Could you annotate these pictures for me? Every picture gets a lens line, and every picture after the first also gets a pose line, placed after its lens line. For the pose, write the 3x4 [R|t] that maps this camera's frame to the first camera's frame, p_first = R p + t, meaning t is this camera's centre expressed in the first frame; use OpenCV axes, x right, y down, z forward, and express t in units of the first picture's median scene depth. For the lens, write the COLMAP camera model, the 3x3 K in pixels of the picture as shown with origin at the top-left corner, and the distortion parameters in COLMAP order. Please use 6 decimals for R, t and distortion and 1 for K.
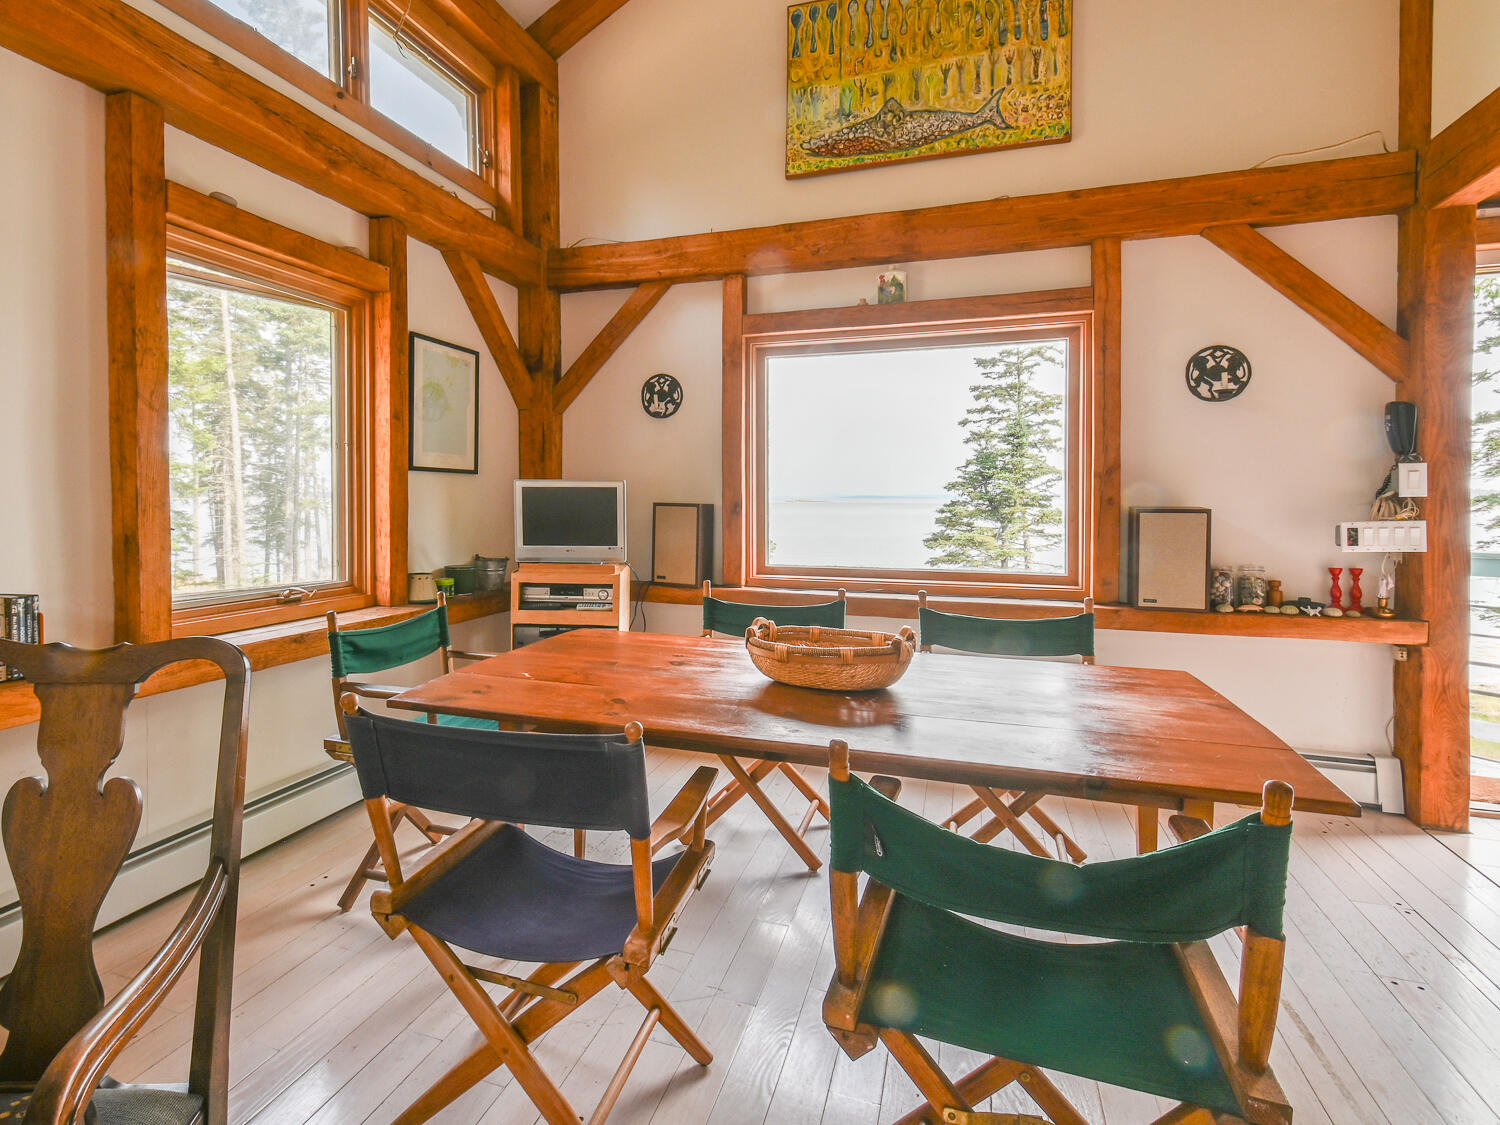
lens RADIAL K [[816.3, 0, 668.3], [0, 816.3, 503.4], [0, 0, 1]] dist [0.011328, -0.003731]
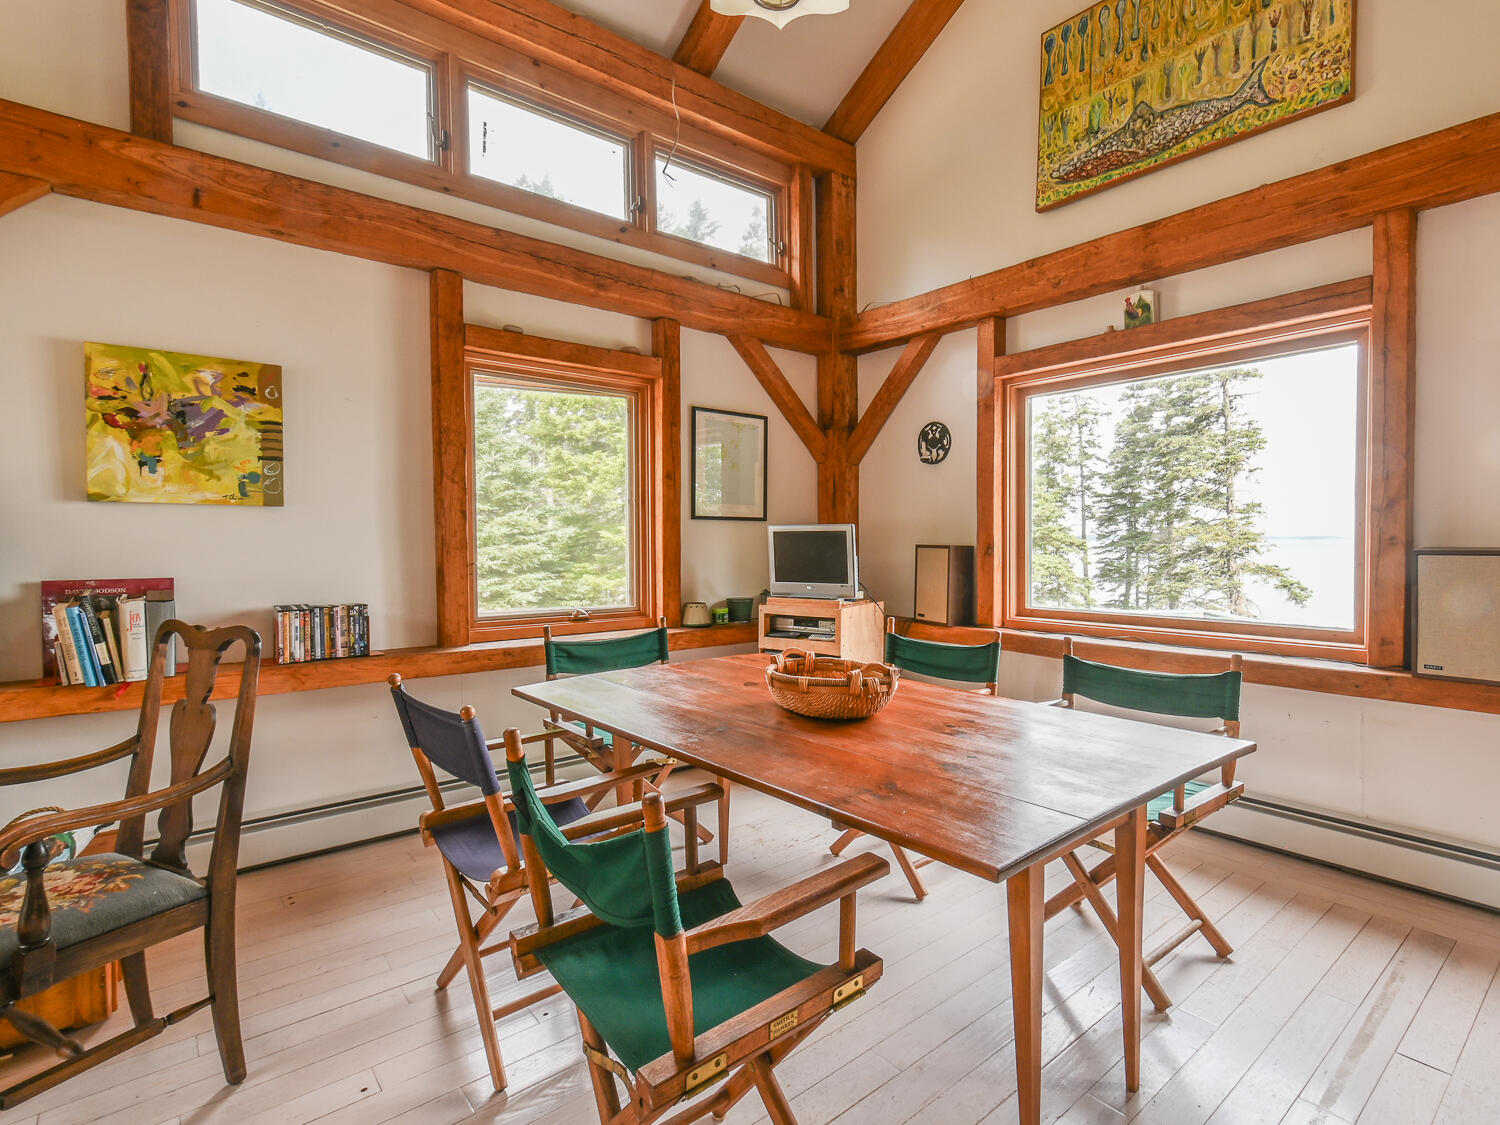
lens RADIAL K [[759.6, 0, 772.2], [0, 759.6, 561.8], [0, 0, 1]] dist [0.000538, 0.000047]
pose [[0.877985, 0.006599, -0.478643, 0.362866], [0.003298, 0.999798, 0.019834, 0.001593], [0.478677, -0.018992, 0.877785, 0.051592]]
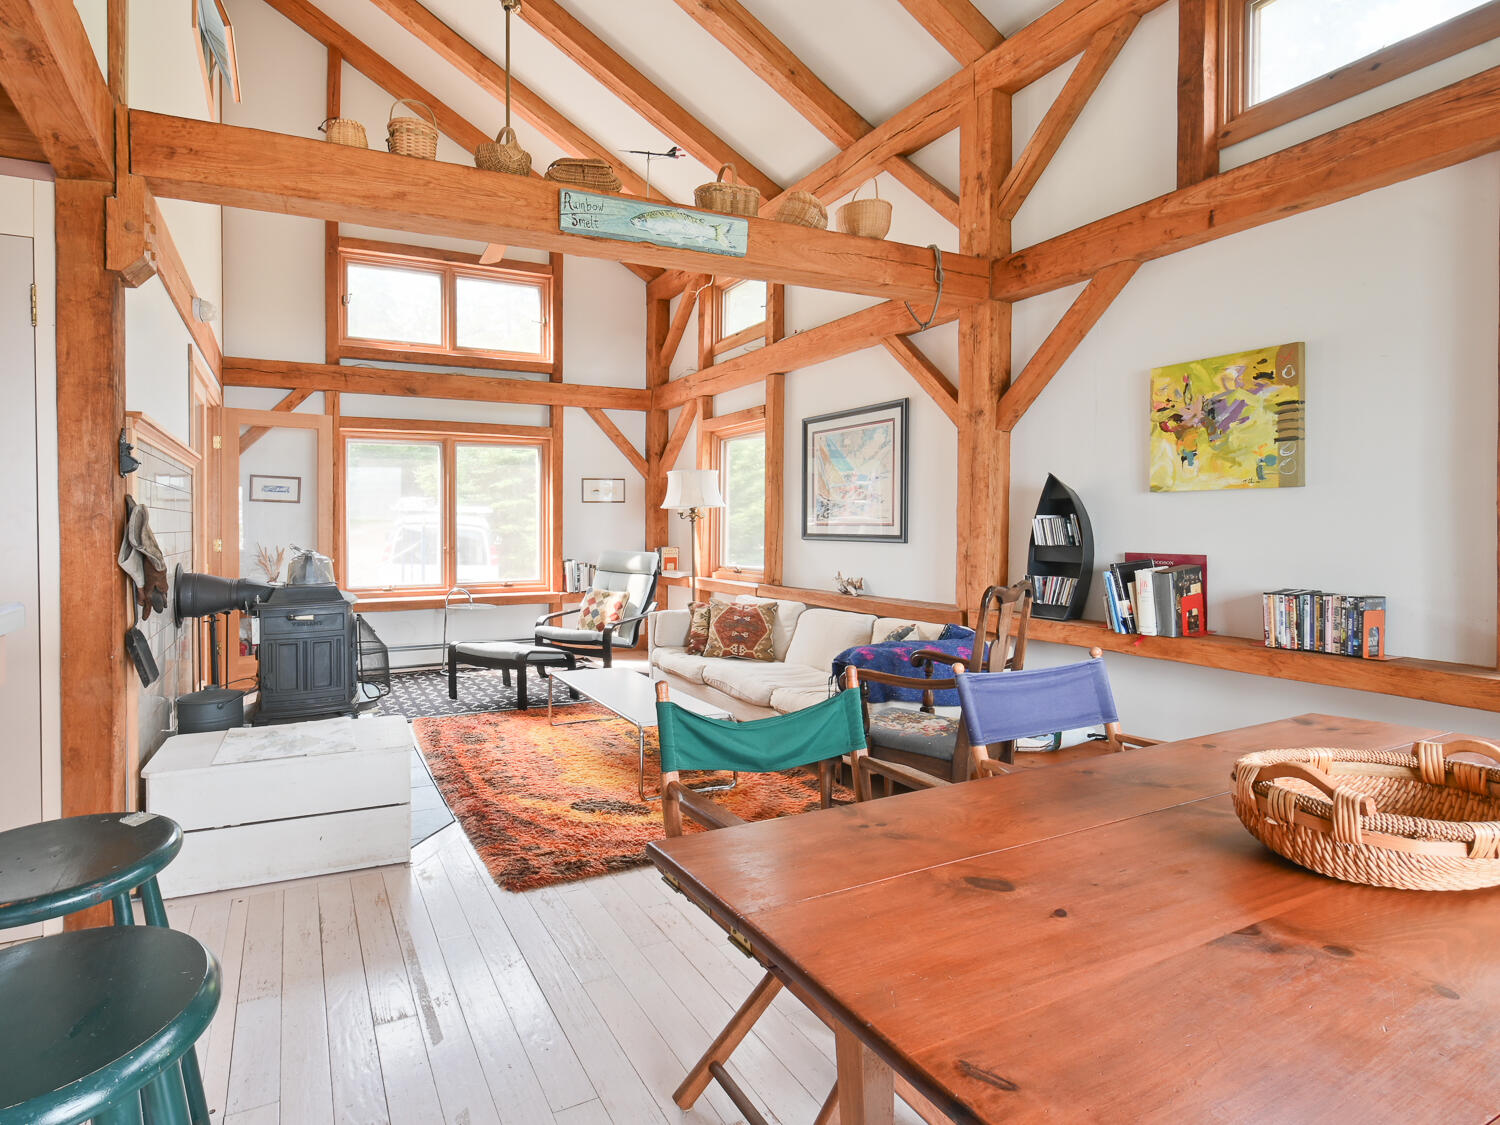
lens RADIAL K [[816.3, 0, 655.1], [0, 816.3, 534.6], [0, 0, 1]] dist [0.011328, -0.003731]
pose [[-0.707756, -0.003847, -0.706447, 0.584941], [-0.011966, 0.999907, 0.006544, 0.008481], [0.706356, 0.013085, -0.707736, 0.660872]]
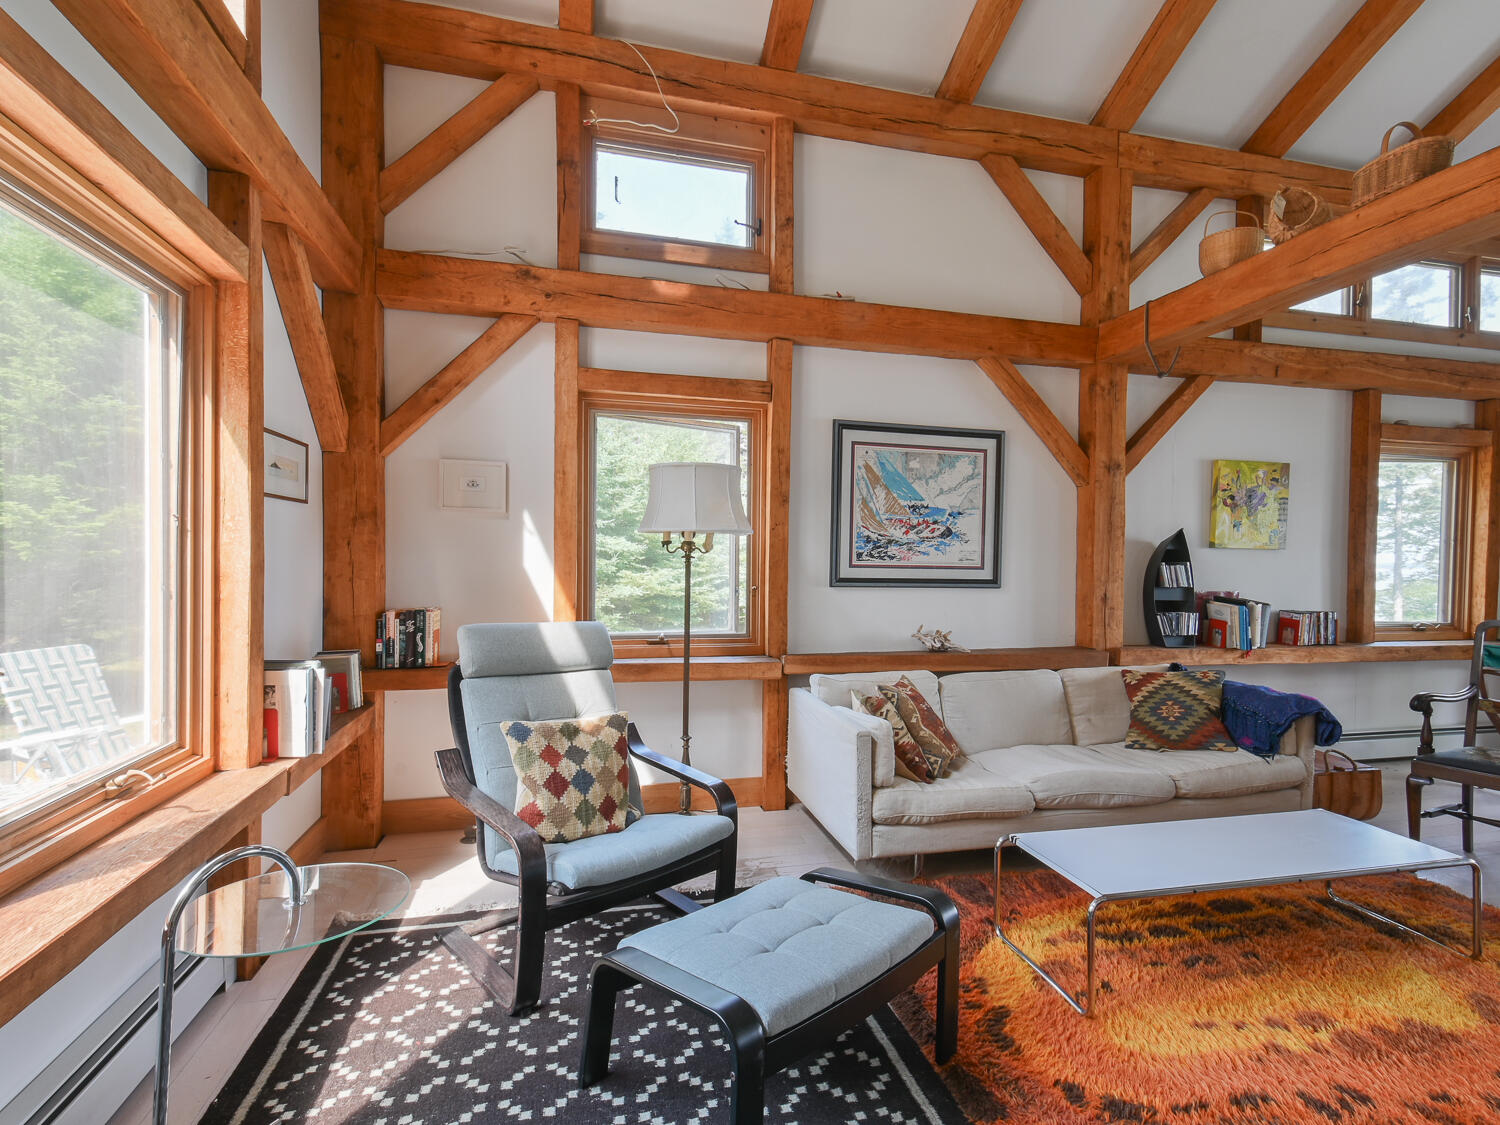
lens RADIAL K [[690.3, 0, 771.6], [0, 690.3, 582.6], [0, 0, 1]] dist [-0.001952, 0.000164]
pose [[0.555396, 0.024160, -0.831235, 0.008001], [-0.011762, 0.999706, 0.021198, -0.000522], [0.831503, -0.001996, 0.555517, -0.920974]]
